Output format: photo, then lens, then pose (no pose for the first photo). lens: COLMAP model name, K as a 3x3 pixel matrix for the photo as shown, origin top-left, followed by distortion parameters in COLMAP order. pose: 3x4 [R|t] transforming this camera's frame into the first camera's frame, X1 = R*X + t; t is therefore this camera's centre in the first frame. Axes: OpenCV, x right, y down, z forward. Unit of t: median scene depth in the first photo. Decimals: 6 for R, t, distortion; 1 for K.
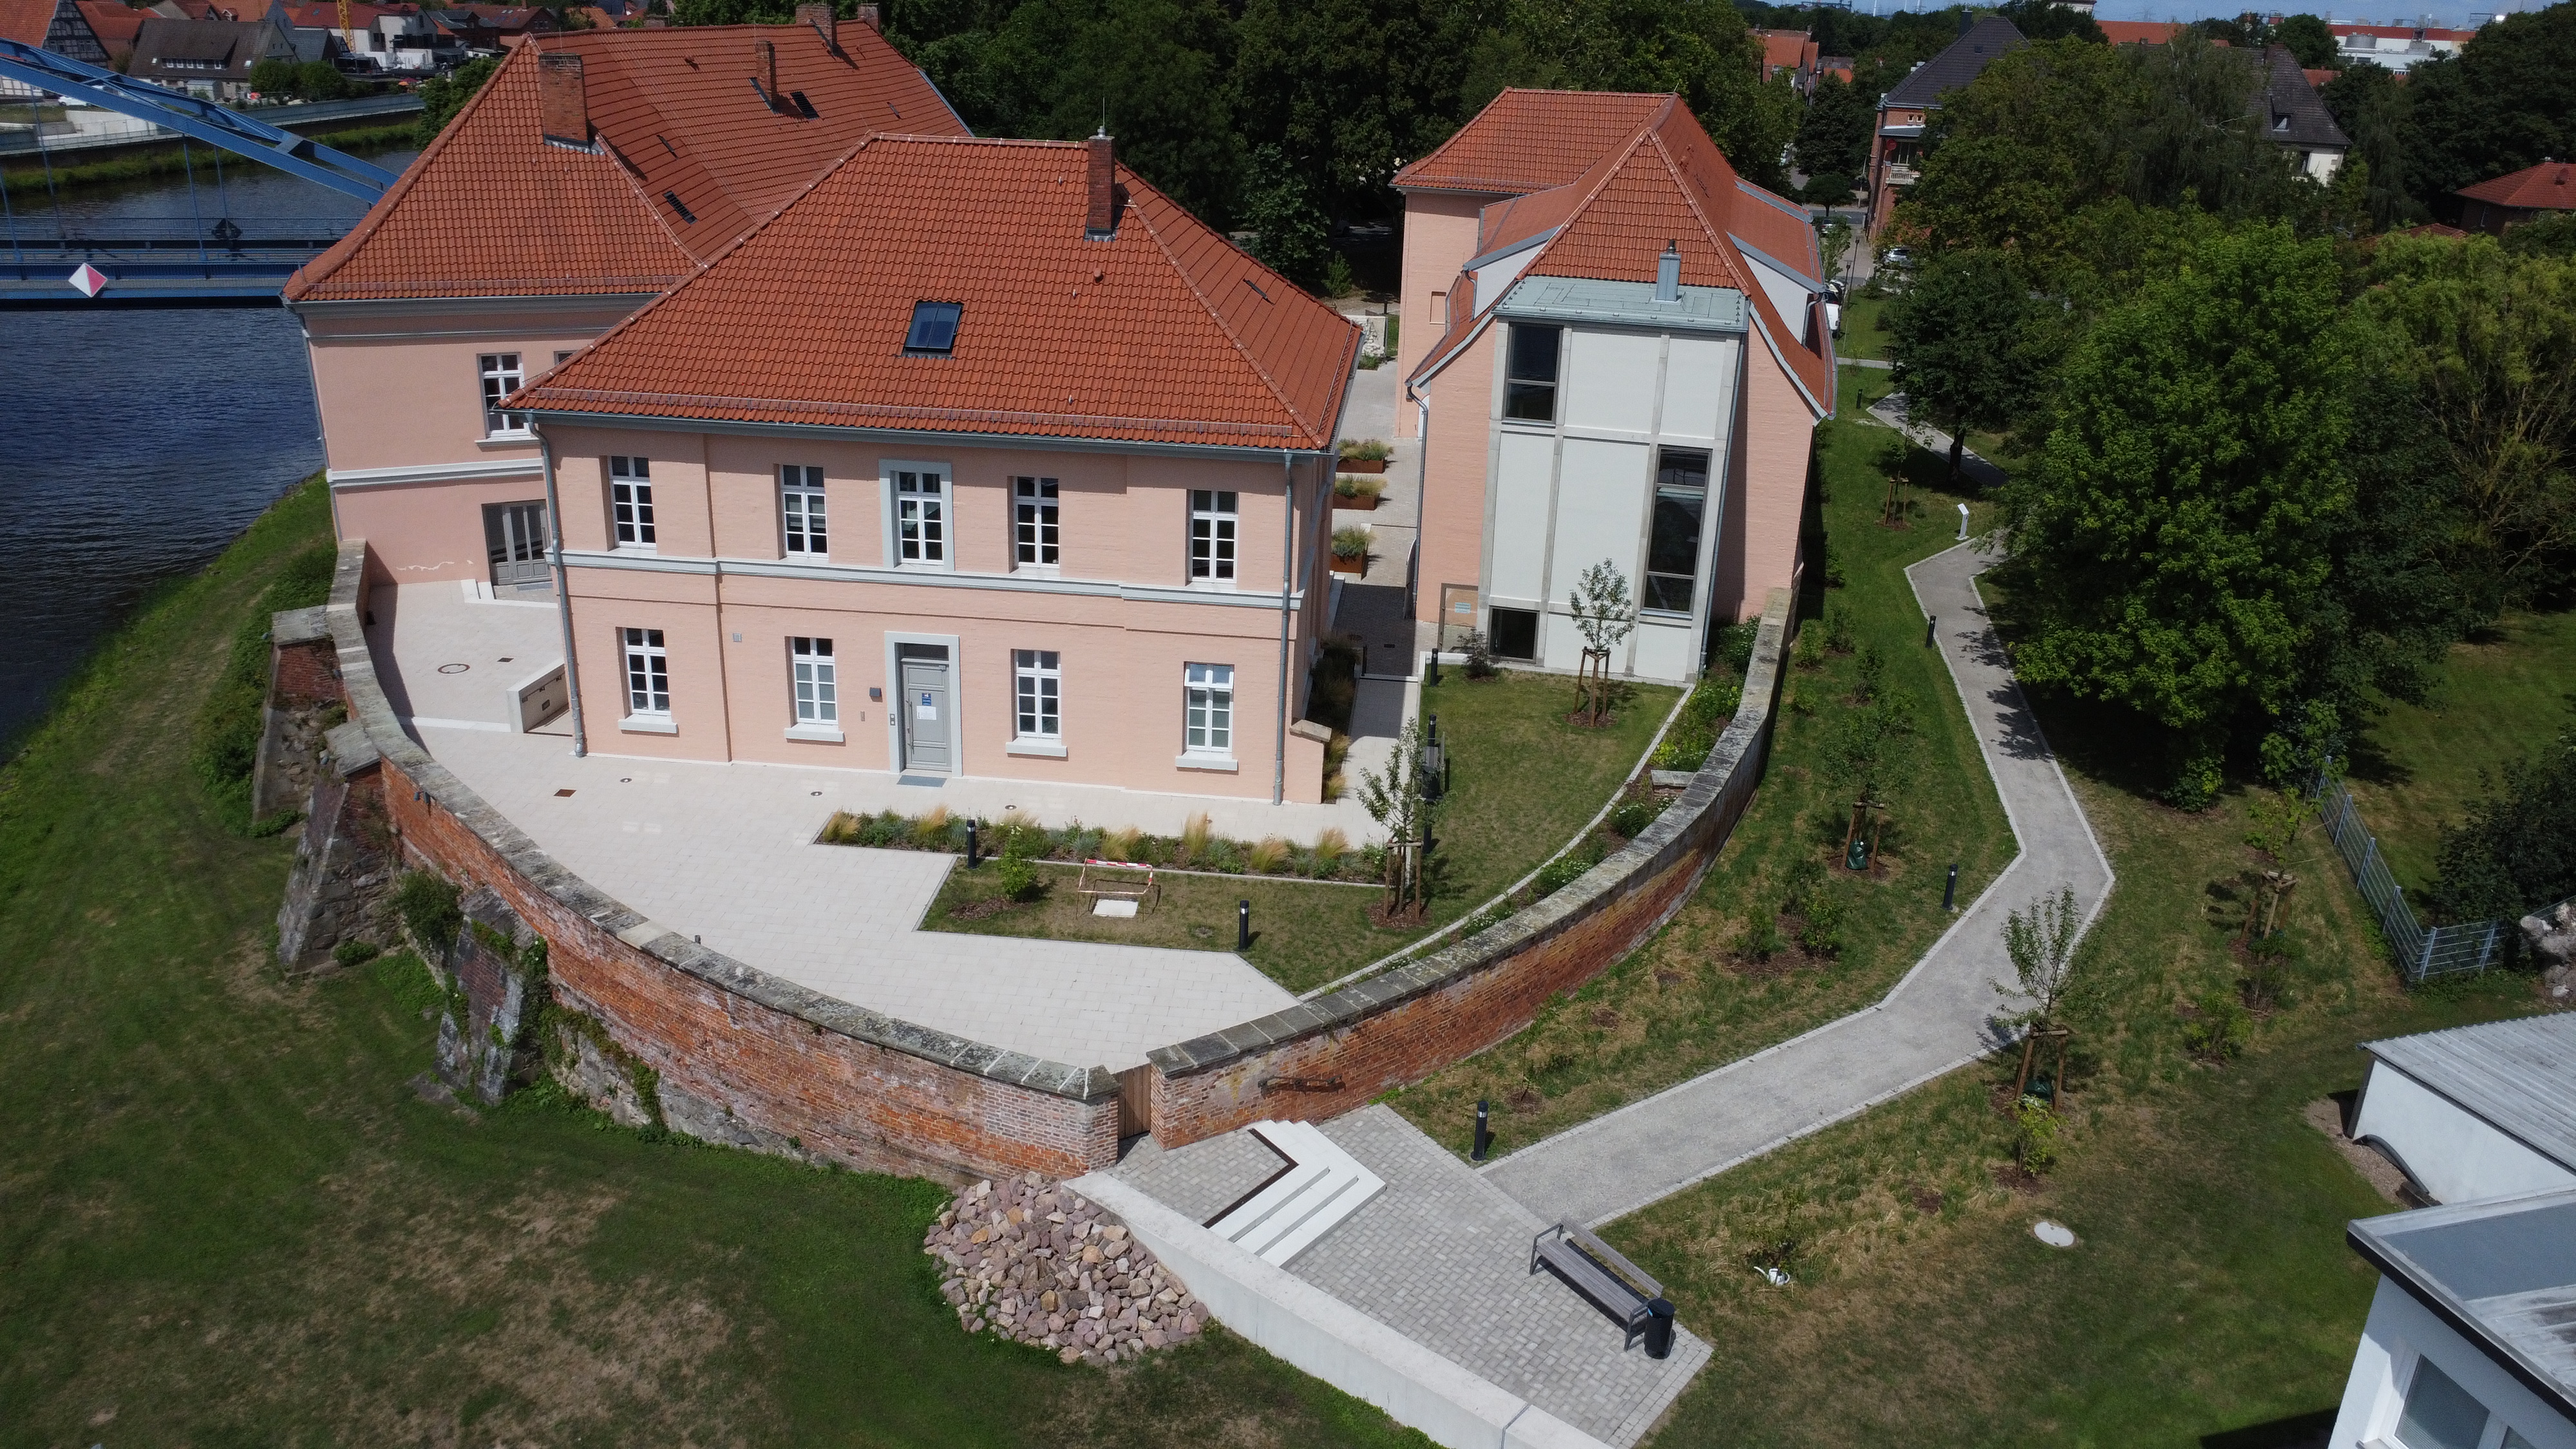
lens RADIAL K [[1872.3, 0, 1279.9], [0, 1872.3, 705.2], [0, 0, 1]] dist [-0.032013, 0.000895]
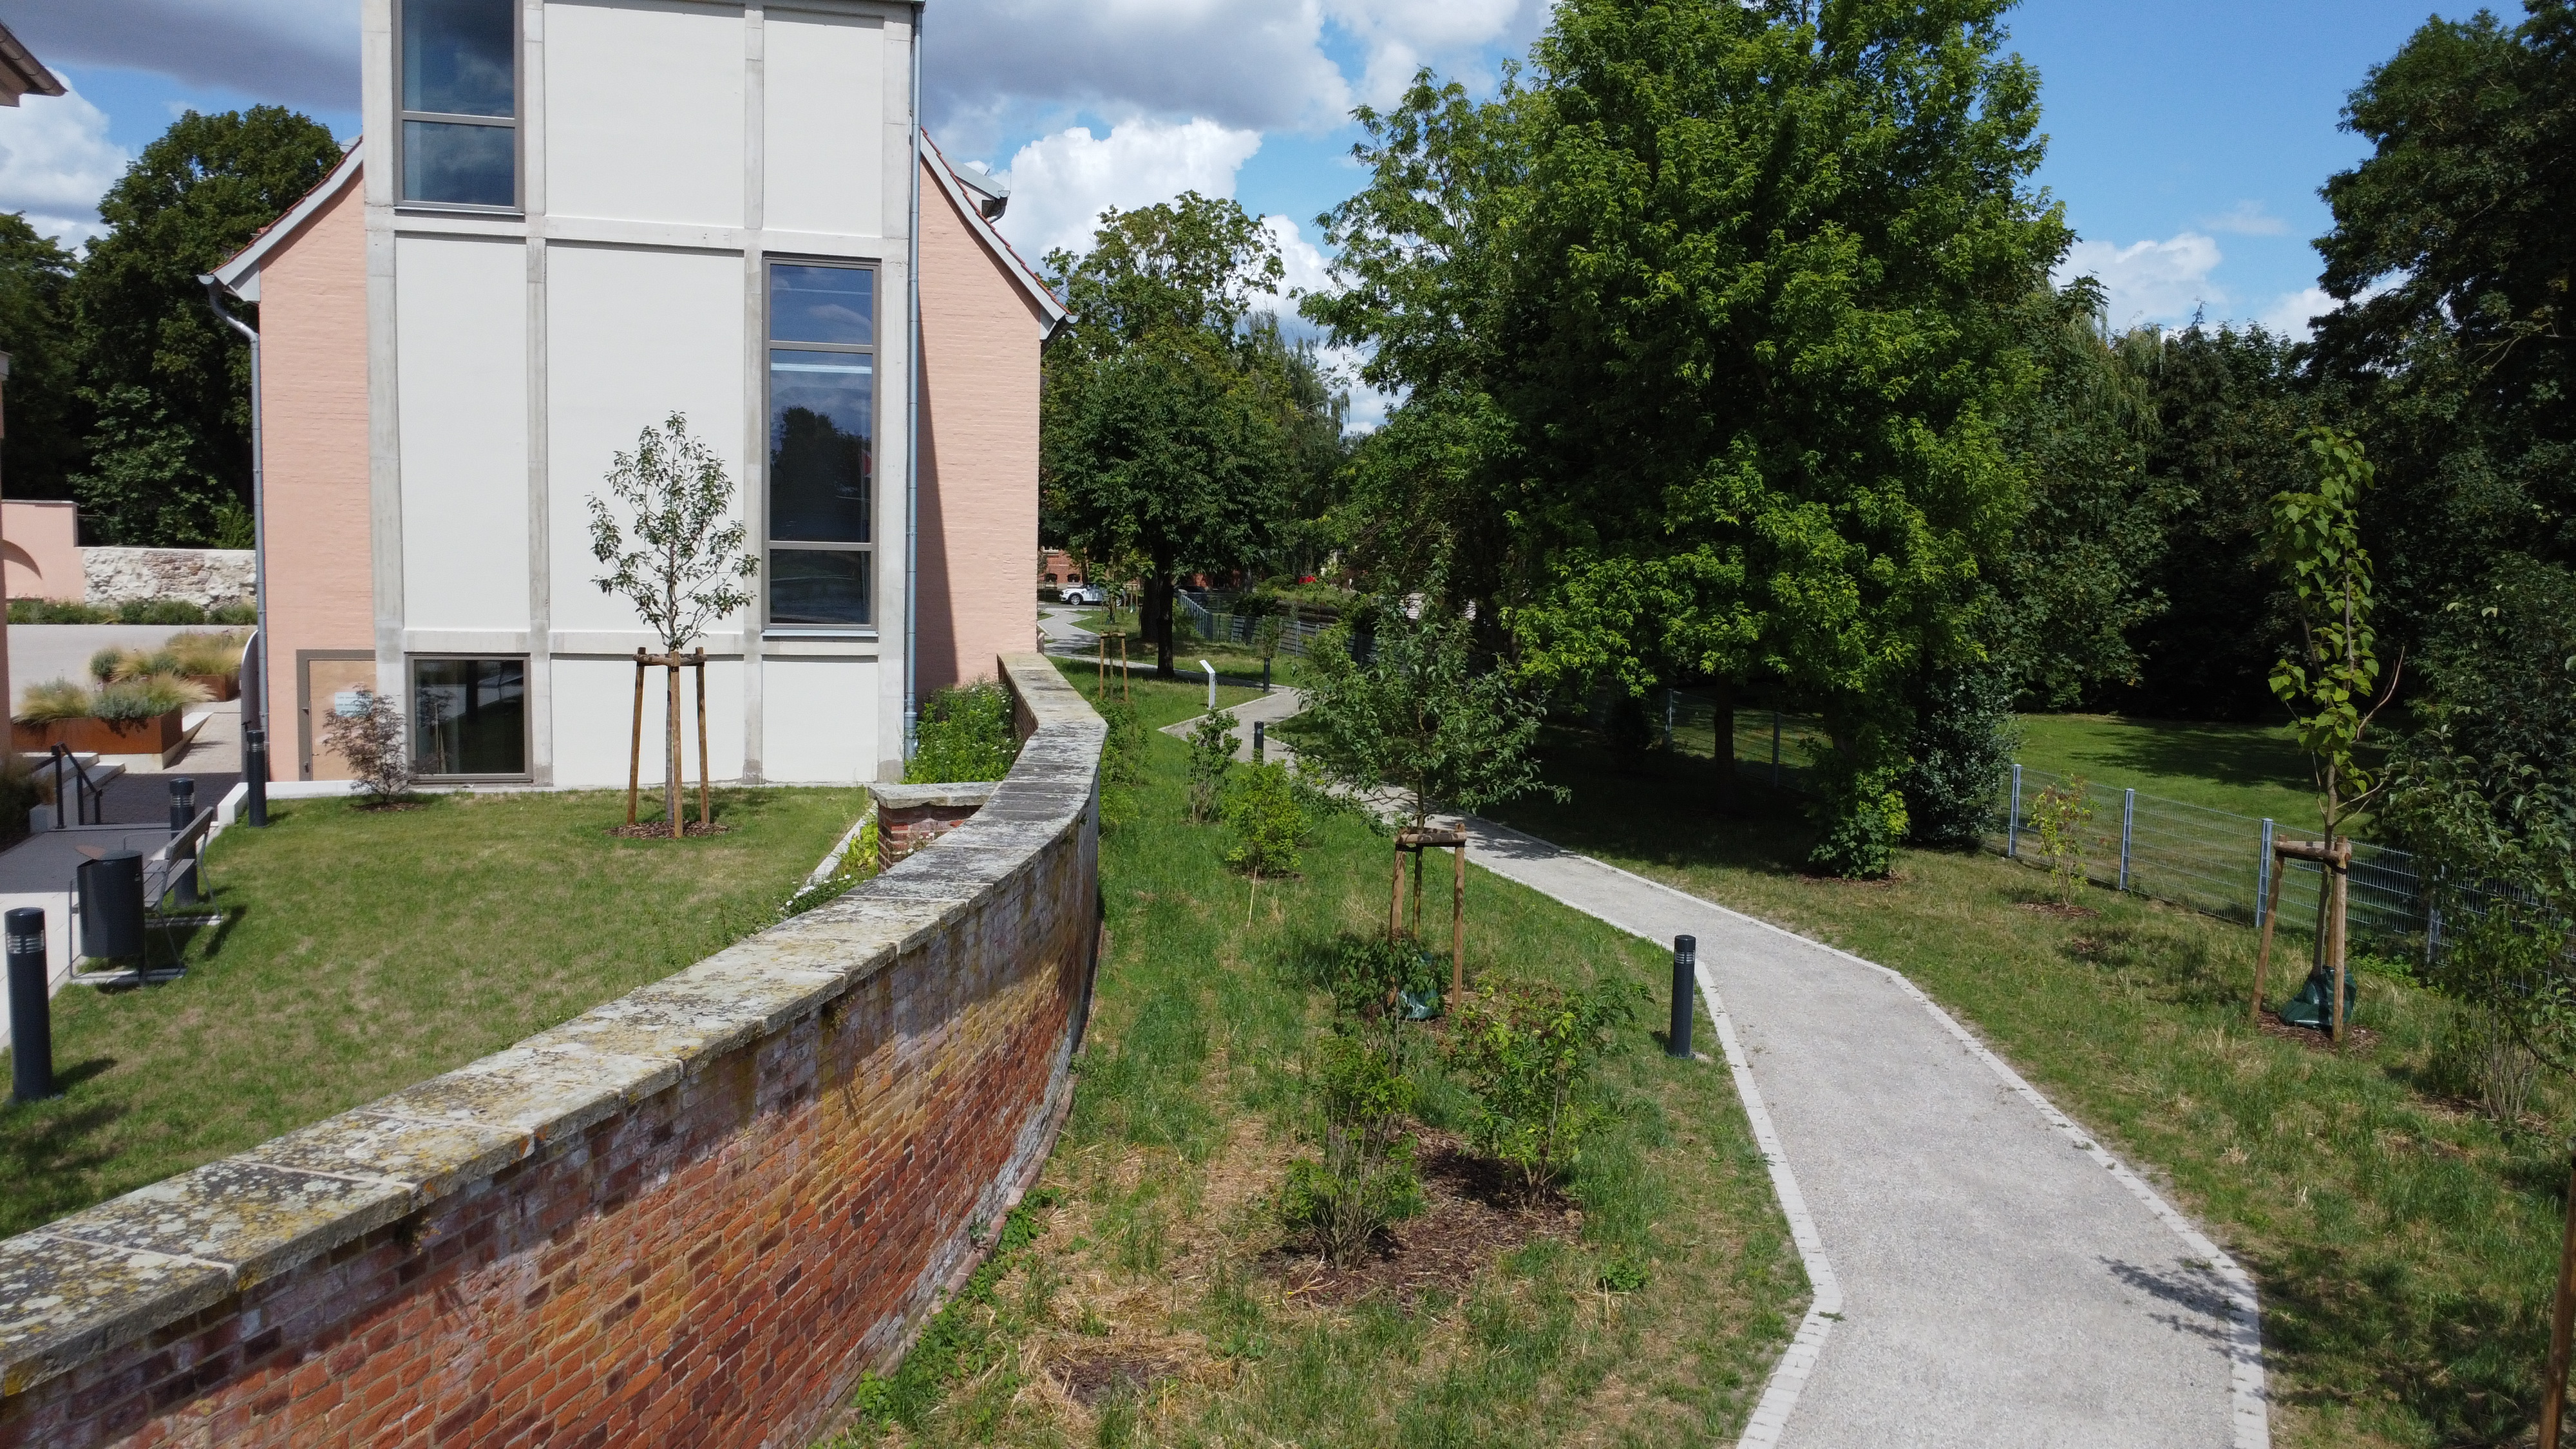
lens RADIAL K [[1872.3, 0, 1279.9], [0, 1872.3, 705.2], [0, 0, 1]] dist [-0.032013, 0.000895]
pose [[0.879691, -0.057072, 0.472108, 0.095234], [0.178178, 0.960010, -0.215949, 0.094671], [-0.440904, 0.274088, 0.854681, 0.607420]]
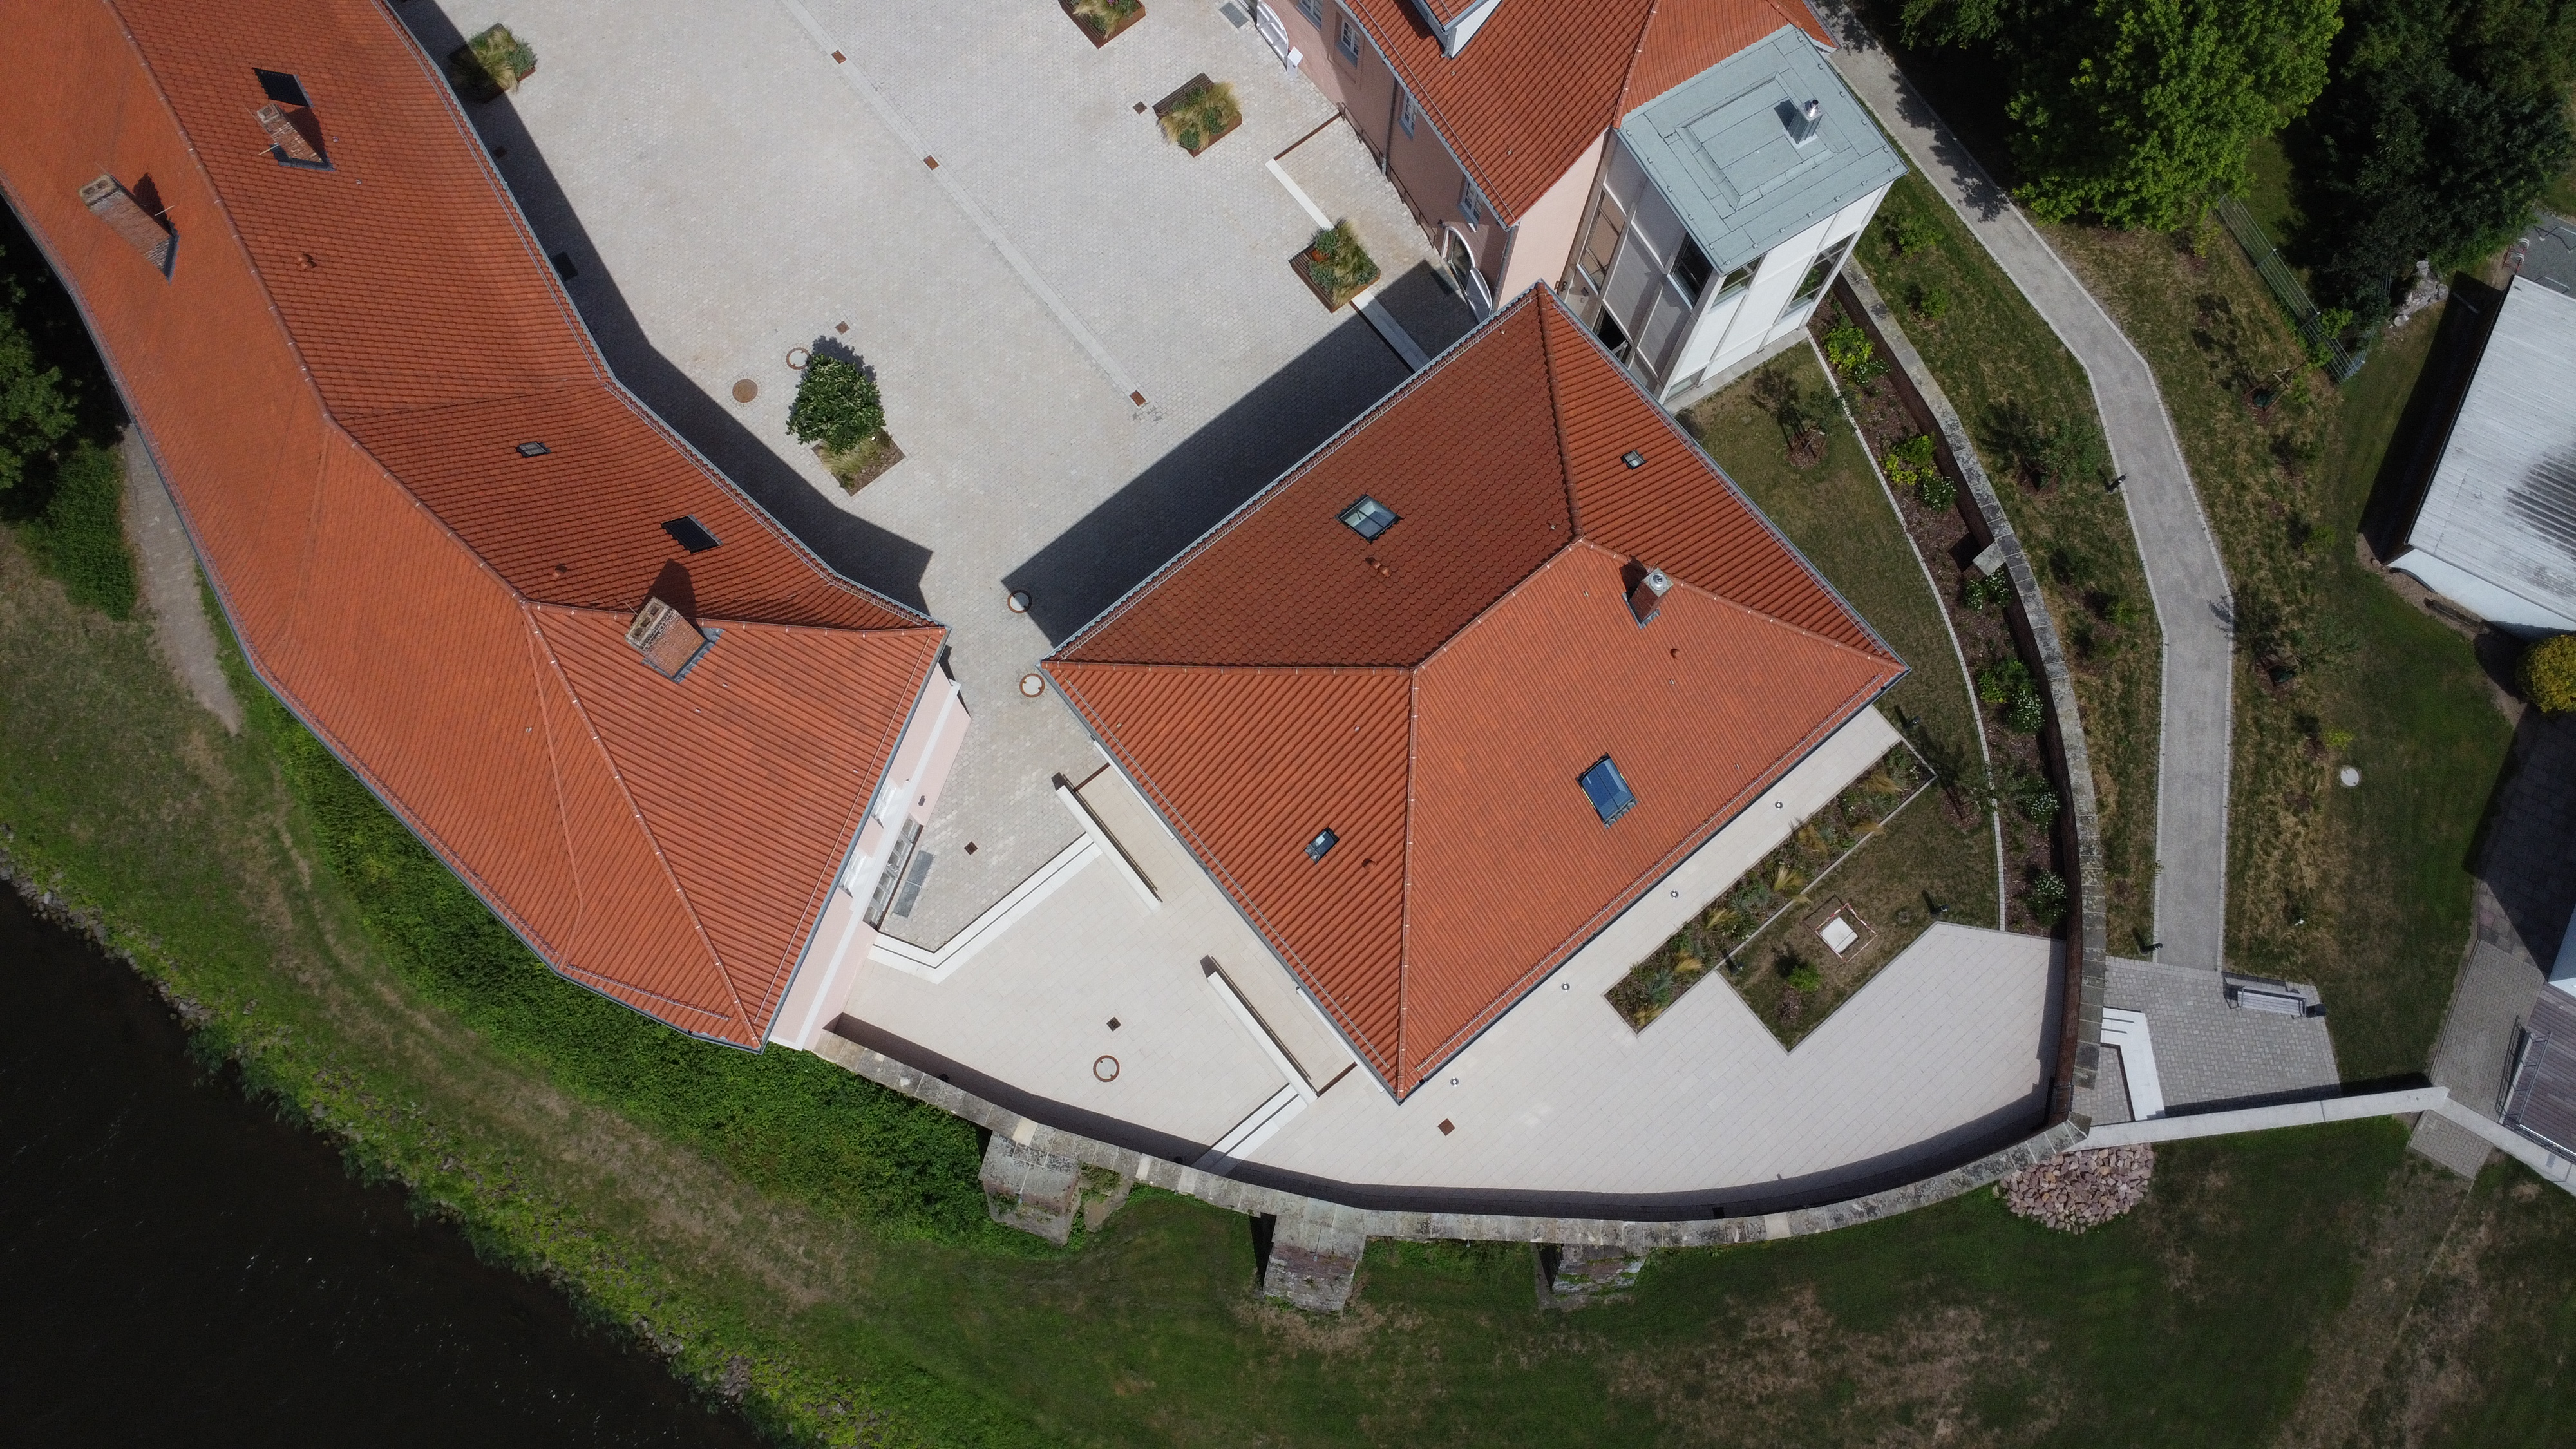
lens RADIAL K [[1872.3, 0, 1279.9], [0, 1872.3, 705.2], [0, 0, 1]] dist [-0.032013, 0.000895]
pose [[0.710027, -0.685934, 0.159238, -0.422146], [0.265463, 0.470185, 0.841698, -1.108389], [-0.652220, -0.555357, 0.515934, 0.498942]]
